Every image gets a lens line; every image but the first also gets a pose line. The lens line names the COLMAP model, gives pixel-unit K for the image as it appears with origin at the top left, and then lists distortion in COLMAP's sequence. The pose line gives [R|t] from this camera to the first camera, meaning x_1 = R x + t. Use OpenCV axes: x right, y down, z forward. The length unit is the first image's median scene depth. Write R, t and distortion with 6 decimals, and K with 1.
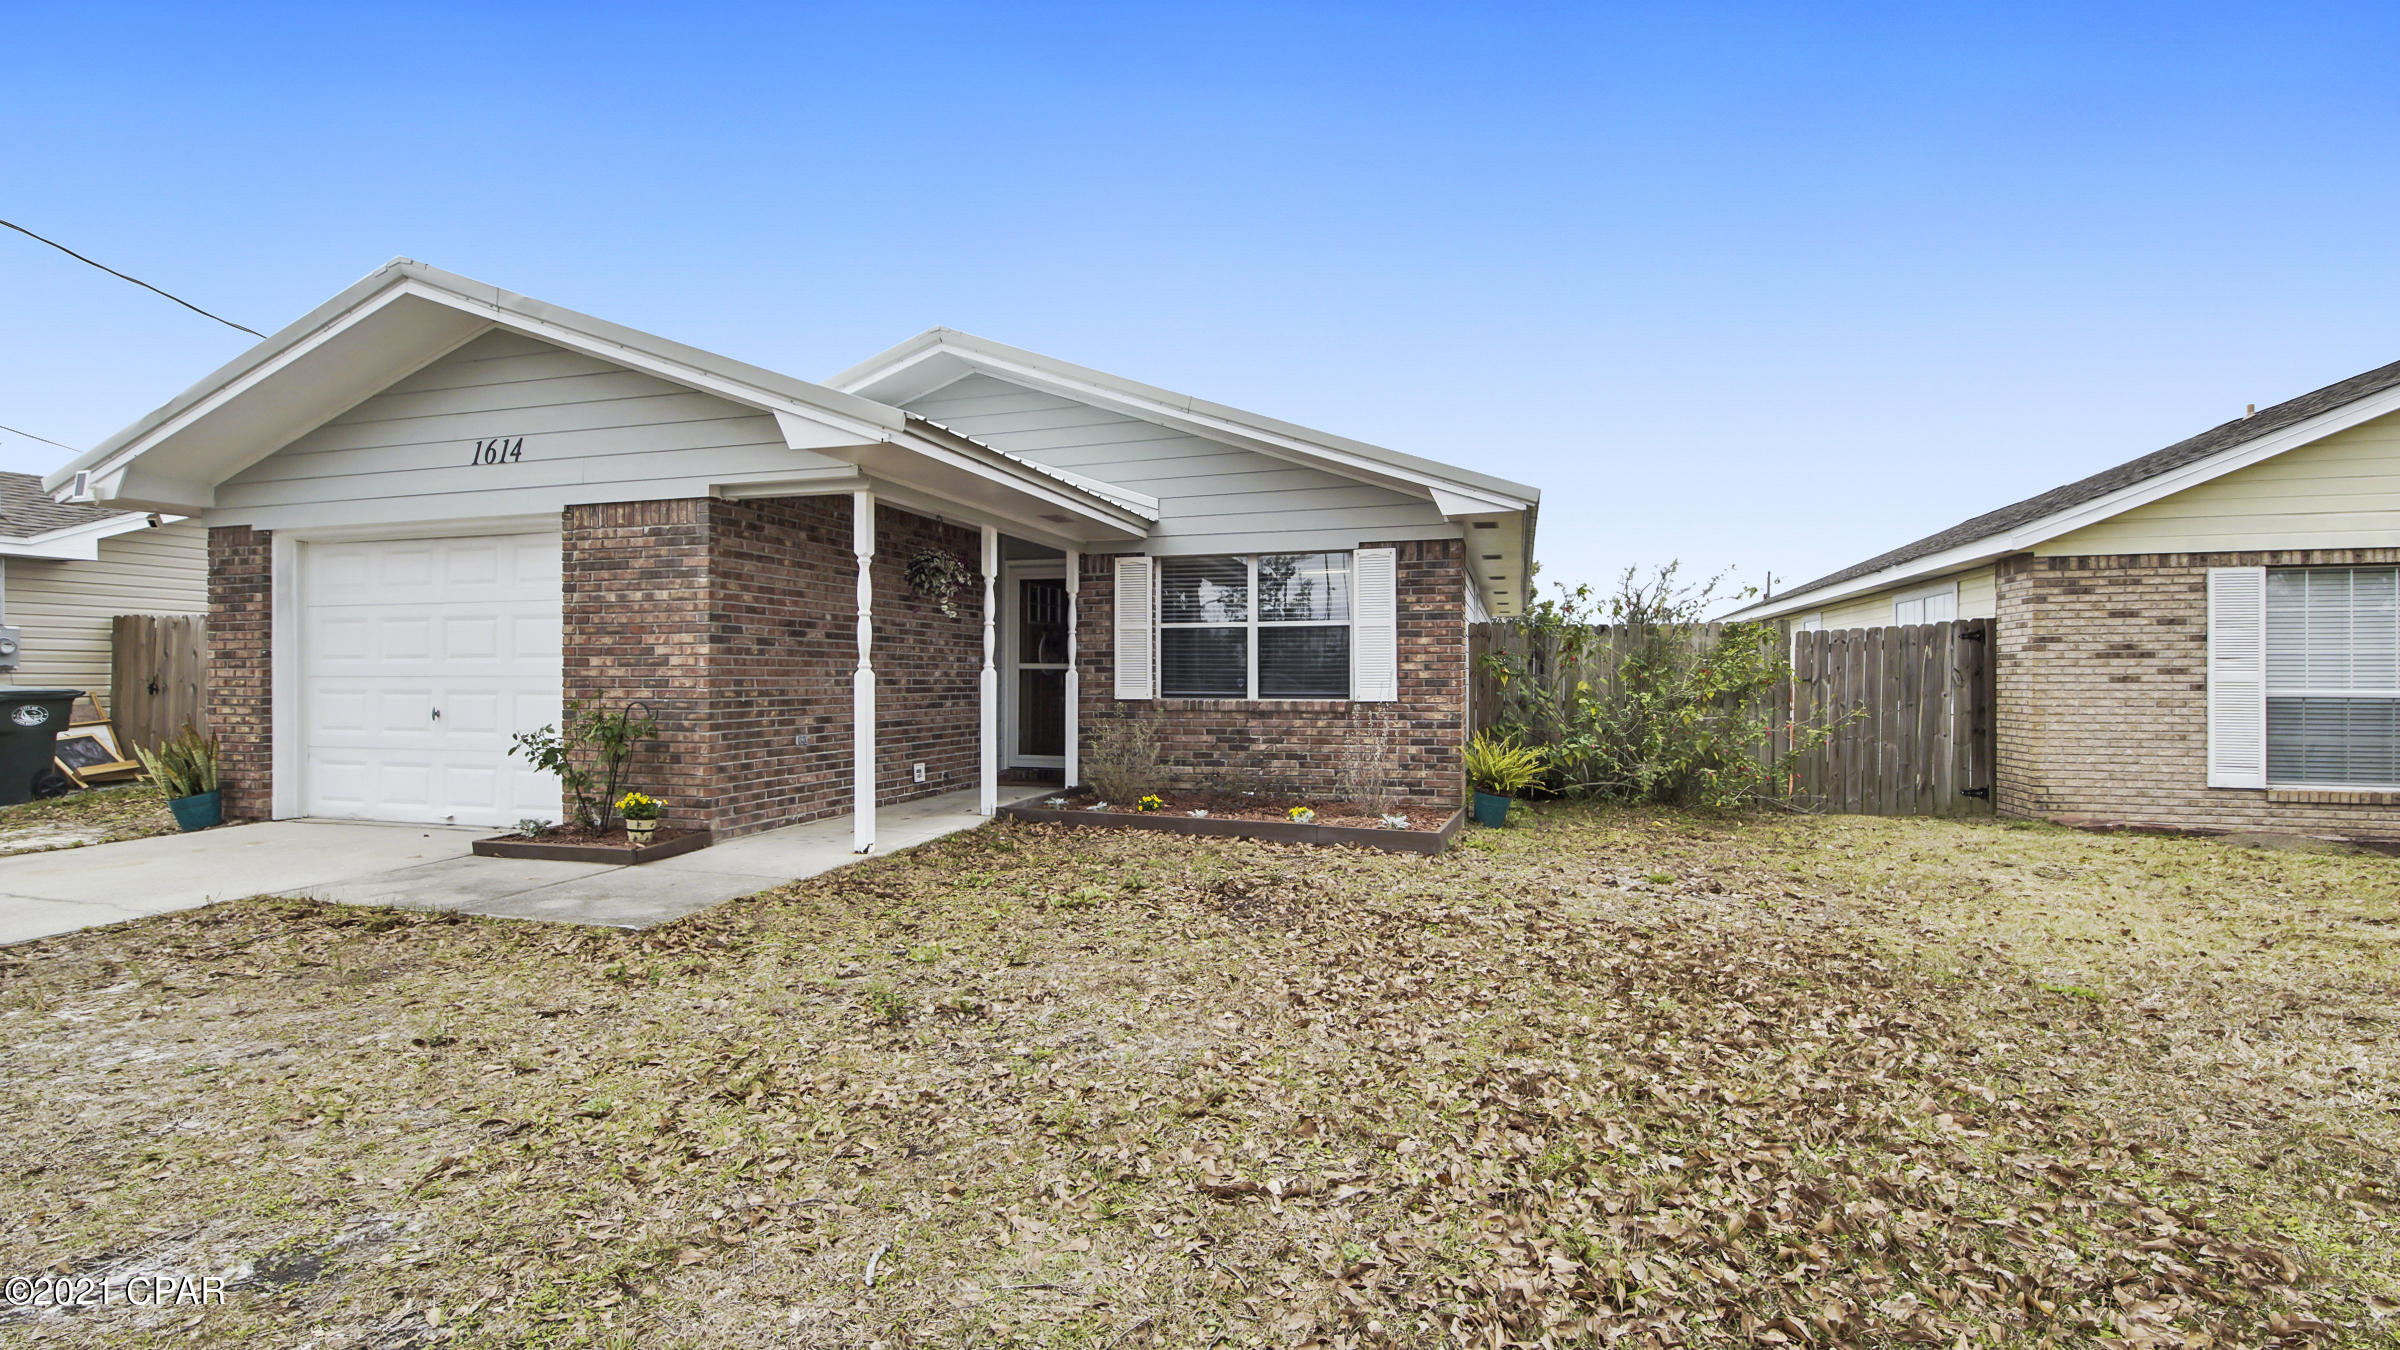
lens RADIAL K [[1051.4, 0, 1191.5], [0, 1051.4, 668.2], [0, 0, 1]] dist [0.036927, -0.026457]
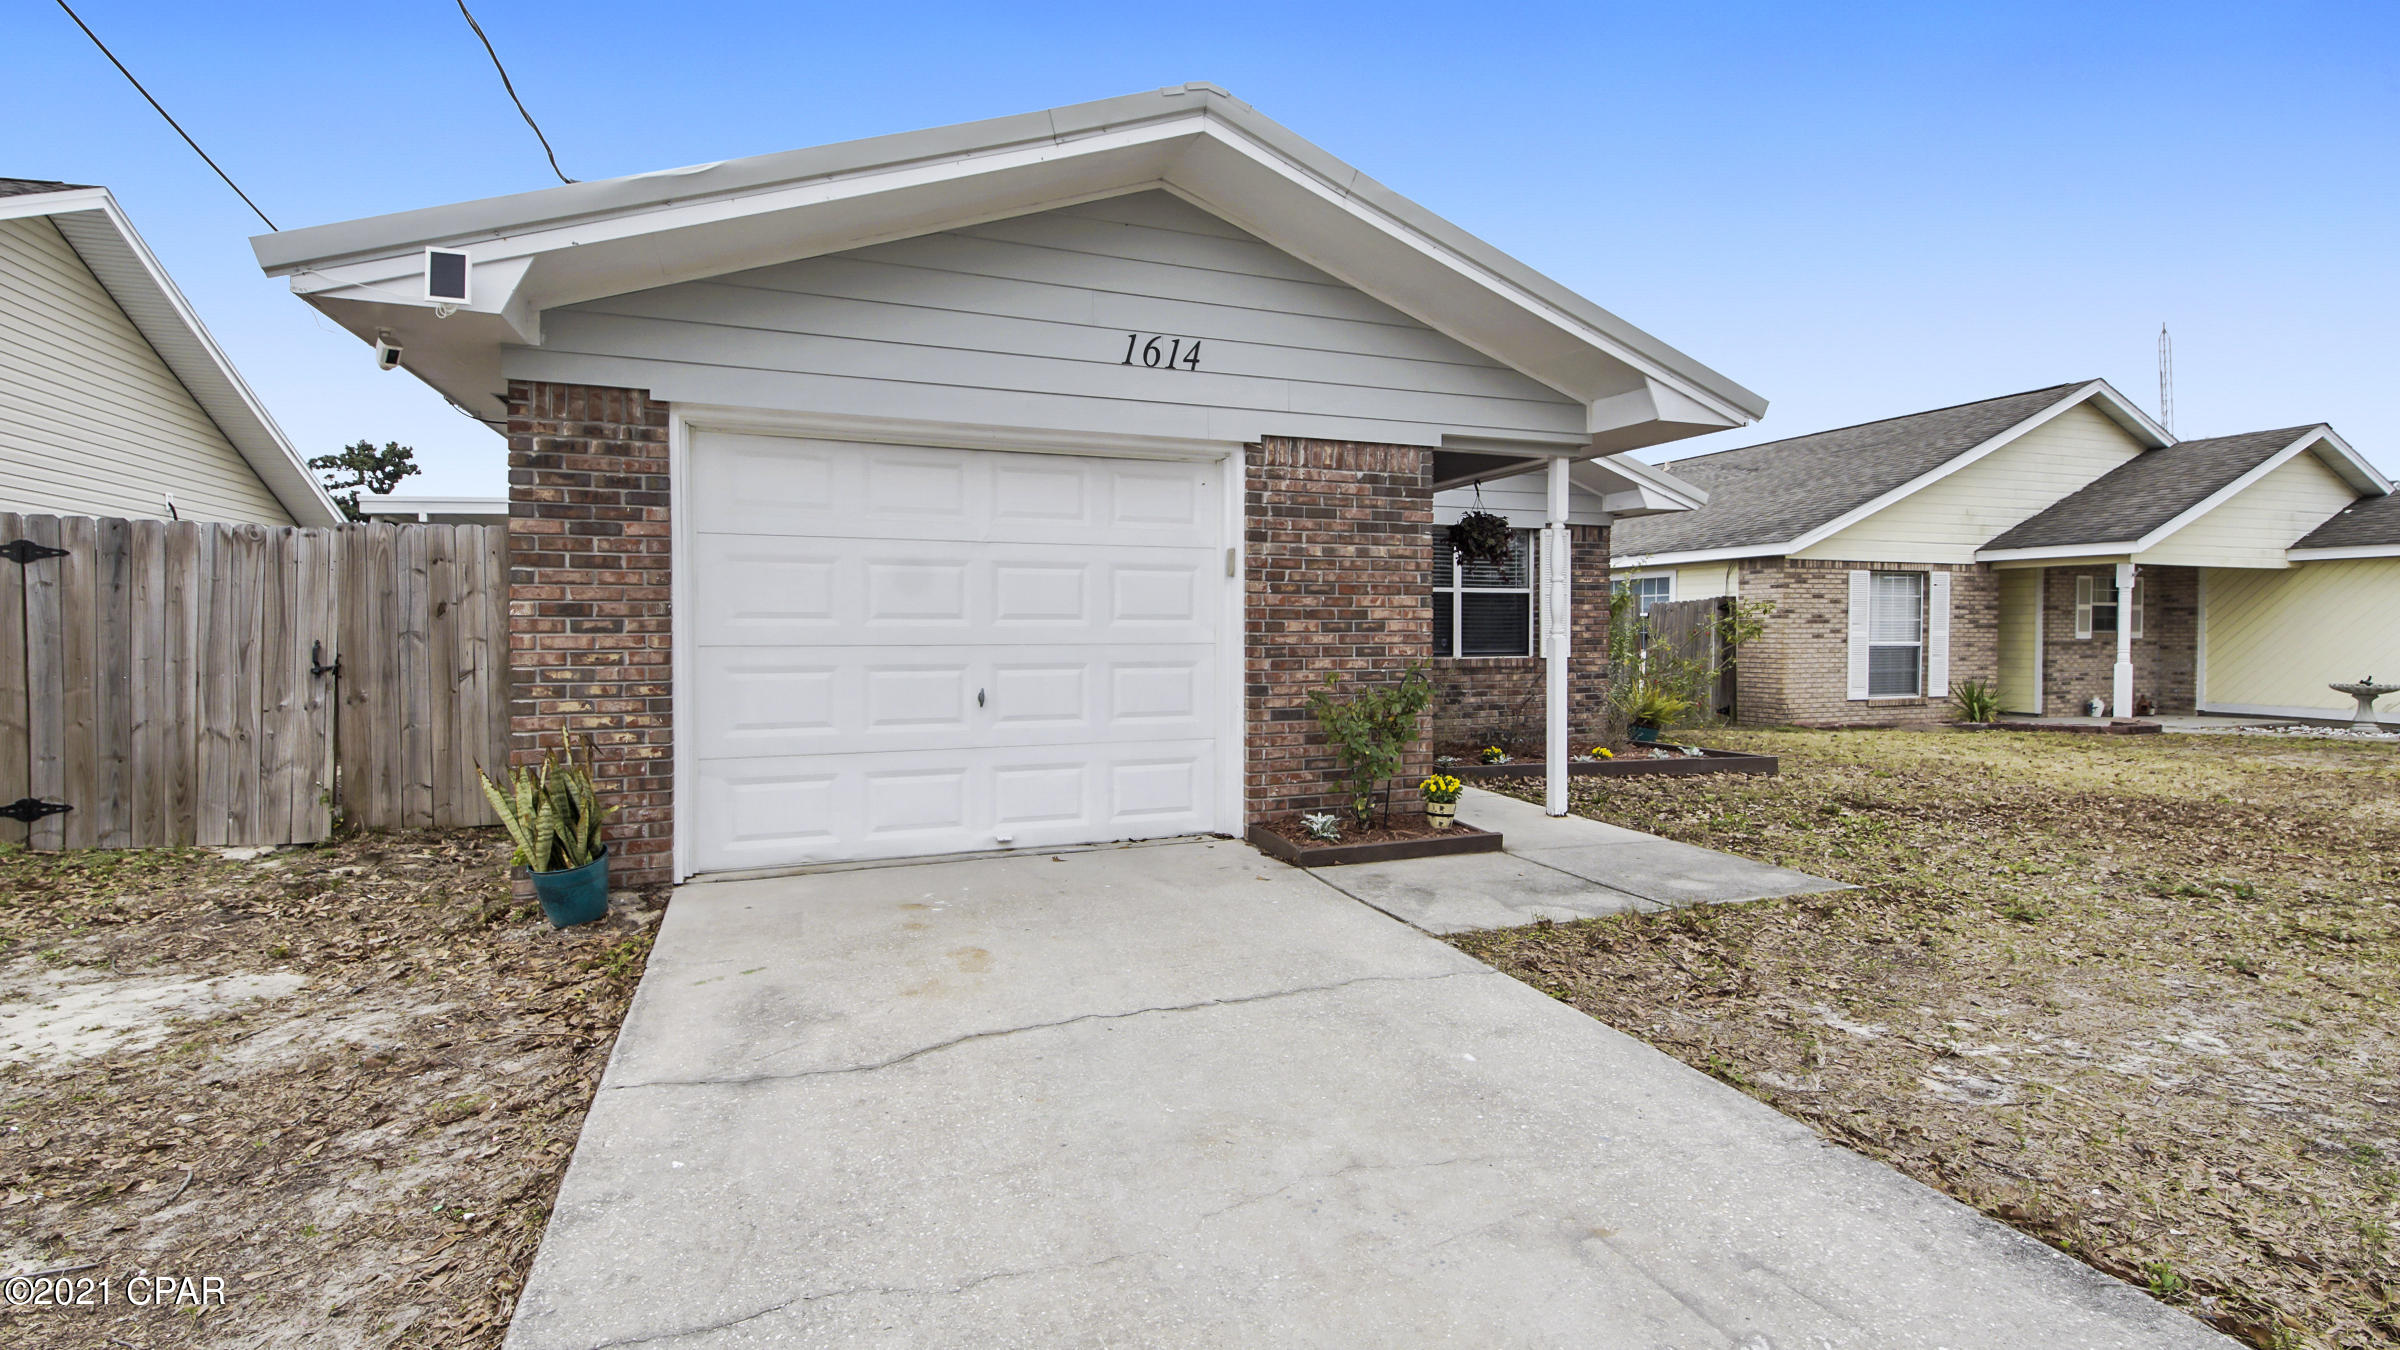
lens RADIAL K [[1065.0, 0, 1189.4], [0, 1065.0, 634.6], [0, 0, 1]] dist [0.021389, -0.000299]
pose [[0.784053, -0.003346, 0.620685, -0.999018], [-0.006494, 0.999887, 0.013594, -0.009087], [-0.620660, -0.014689, 0.783942, 0.340651]]
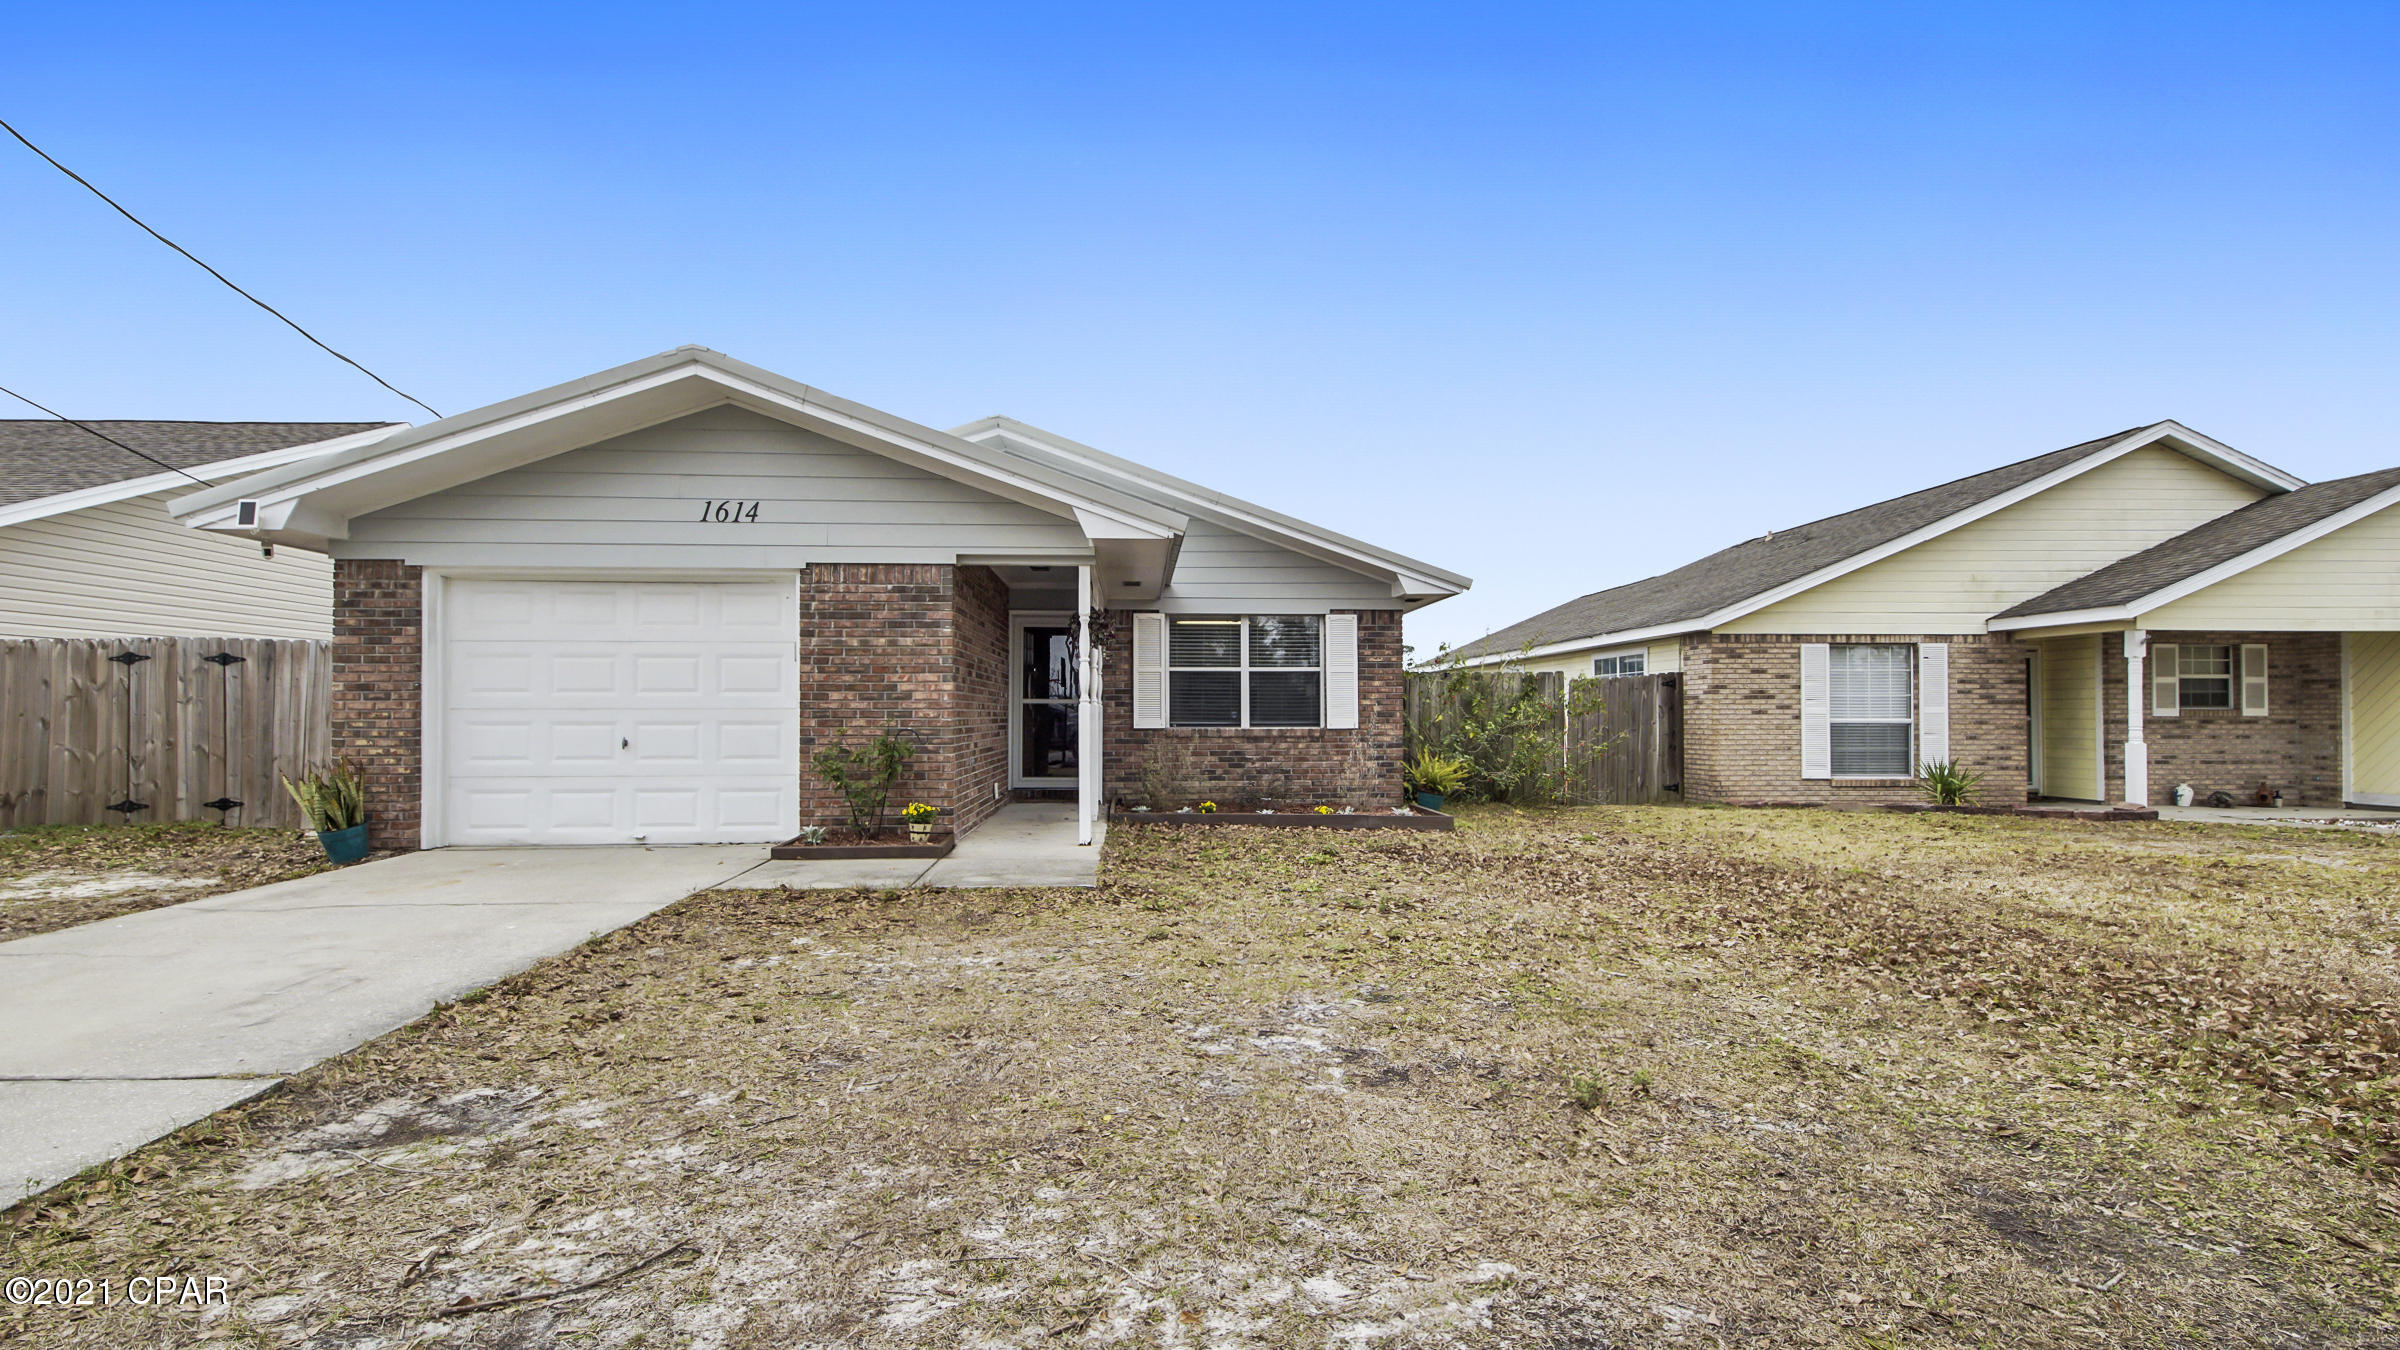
lens RADIAL K [[1057.5, 0, 1193.9], [0, 1057.5, 687.8], [0, 0, 1]] dist [0.017711, -0.000336]
pose [[0.936948, 0.008300, 0.349371, -0.522209], [-0.002676, 0.999859, -0.016578, 0.002738], [-0.349459, 0.014598, 0.936838, -0.215197]]
